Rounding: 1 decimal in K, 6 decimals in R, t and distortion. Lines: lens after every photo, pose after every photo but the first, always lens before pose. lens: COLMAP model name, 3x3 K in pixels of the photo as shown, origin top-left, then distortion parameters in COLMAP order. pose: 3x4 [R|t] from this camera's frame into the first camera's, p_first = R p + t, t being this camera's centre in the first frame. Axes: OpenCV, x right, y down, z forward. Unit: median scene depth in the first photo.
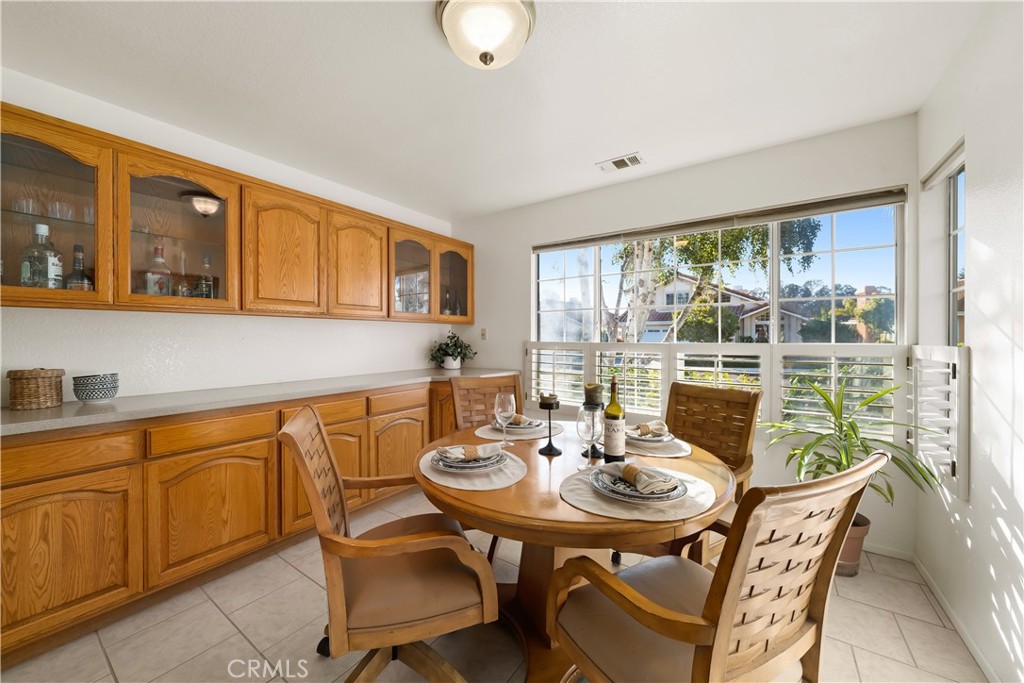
lens RADIAL K [[390.8, 0, 502.2], [0, 390.8, 335.8], [0, 0, 1]] dist [-0.001336, -0.000255]
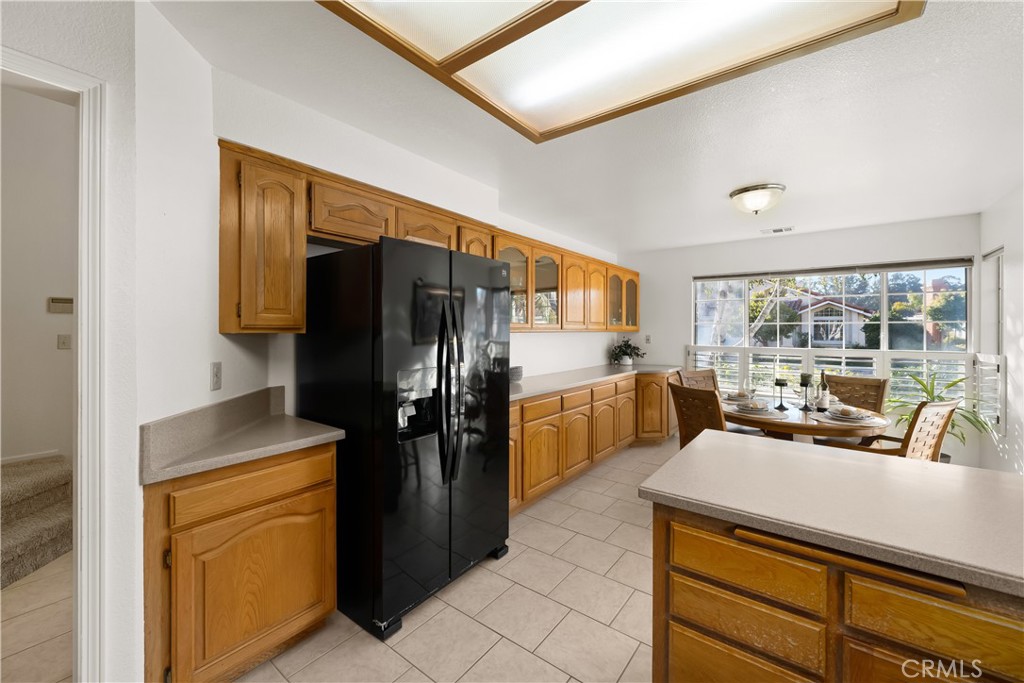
lens RADIAL K [[422.3, 0, 517.7], [0, 422.3, 327.6], [0, 0, 1]] dist [0.008968, 0.000111]
pose [[0.999776, 0.005049, -0.020537, -0.580073], [-0.005101, 0.999984, -0.002485, -0.047269], [0.020525, 0.002589, 0.999786, -0.574219]]
